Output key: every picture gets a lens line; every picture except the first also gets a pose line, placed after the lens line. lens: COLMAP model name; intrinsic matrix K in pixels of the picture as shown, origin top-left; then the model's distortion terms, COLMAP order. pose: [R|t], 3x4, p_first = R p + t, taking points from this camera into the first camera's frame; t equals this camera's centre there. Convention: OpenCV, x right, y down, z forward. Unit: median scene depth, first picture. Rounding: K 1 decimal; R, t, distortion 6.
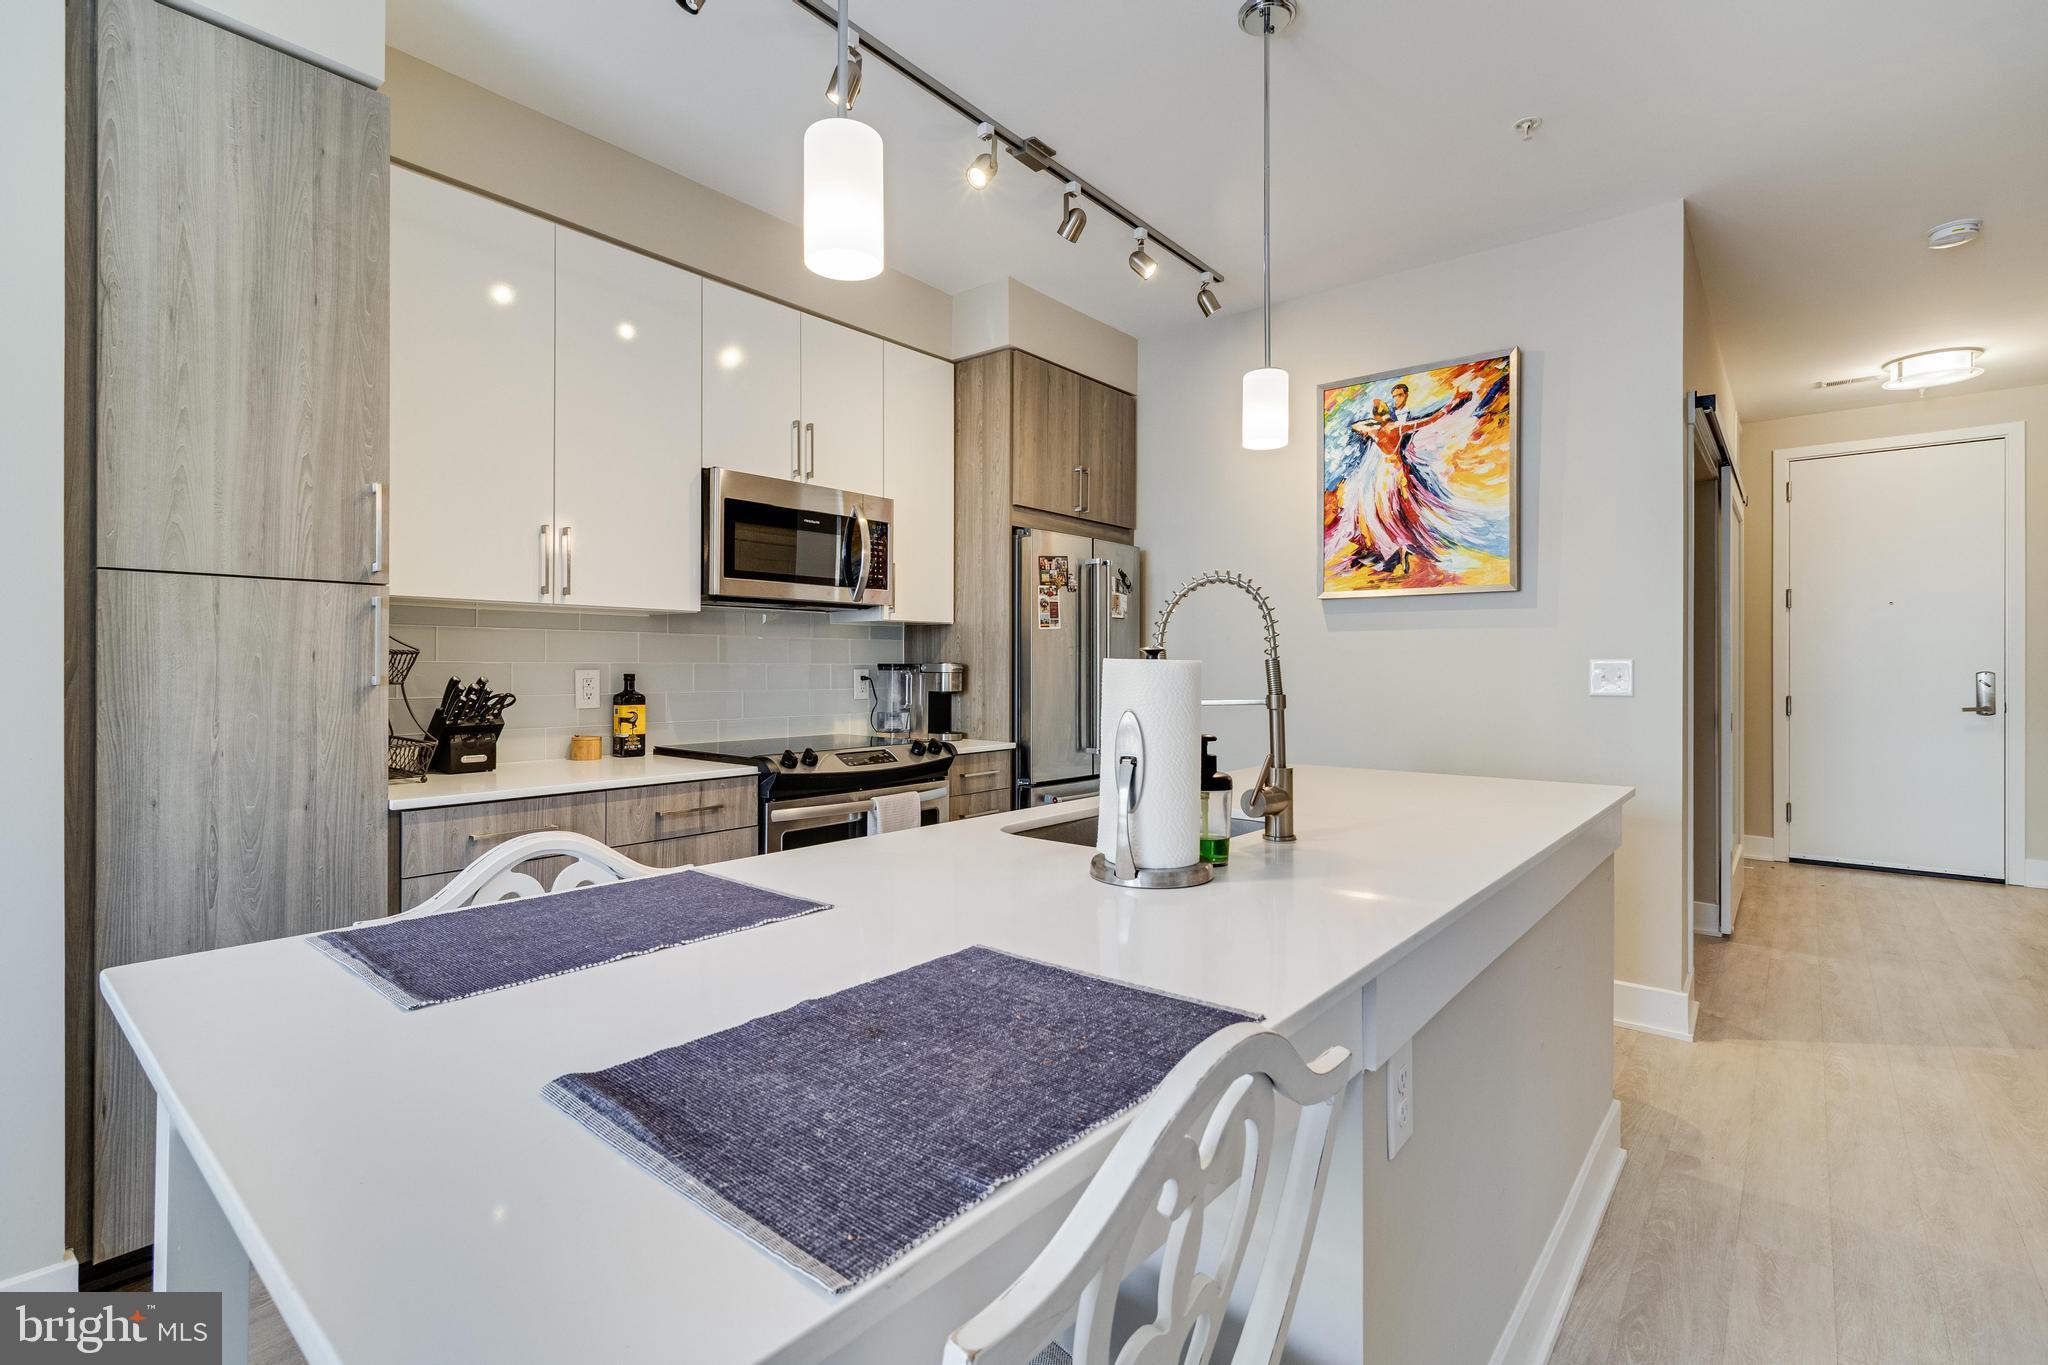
lens RADIAL K [[924.3, 0, 1053.5], [0, 924.3, 659.5], [0, 0, 1]] dist [0.002291, 0.001354]
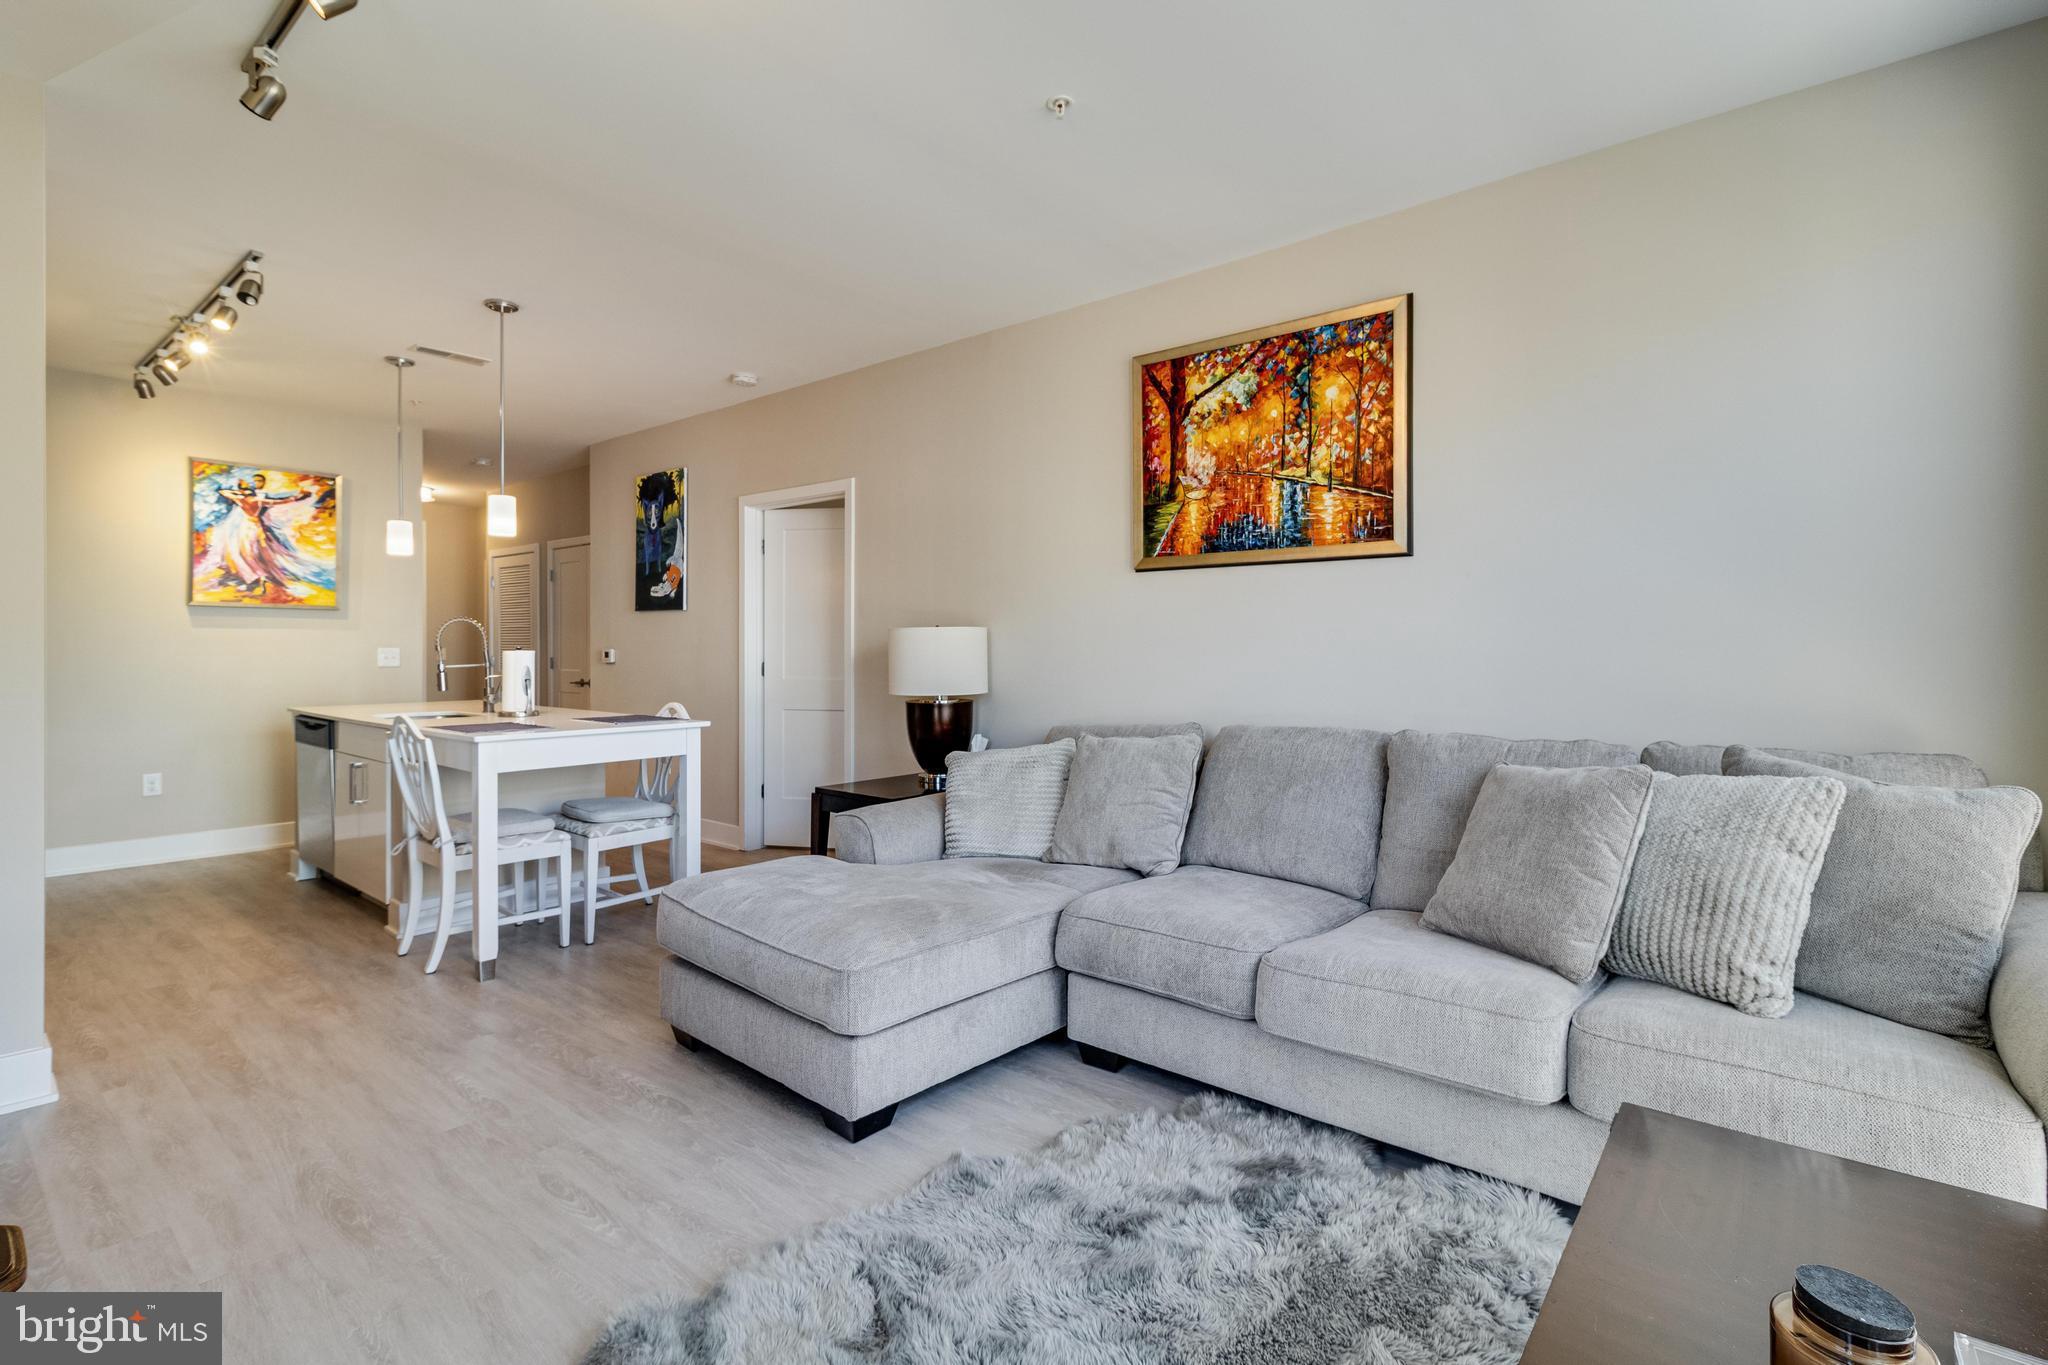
lens RADIAL K [[924.3, 0, 1018.2], [0, 924.3, 651.9], [0, 0, 1]] dist [0.002291, 0.001354]
pose [[0.018620, -0.003844, 0.999819, -1.200632], [-0.007178, 0.999966, 0.003978, -0.008097], [-0.999801, -0.007251, 0.018592, -0.336718]]
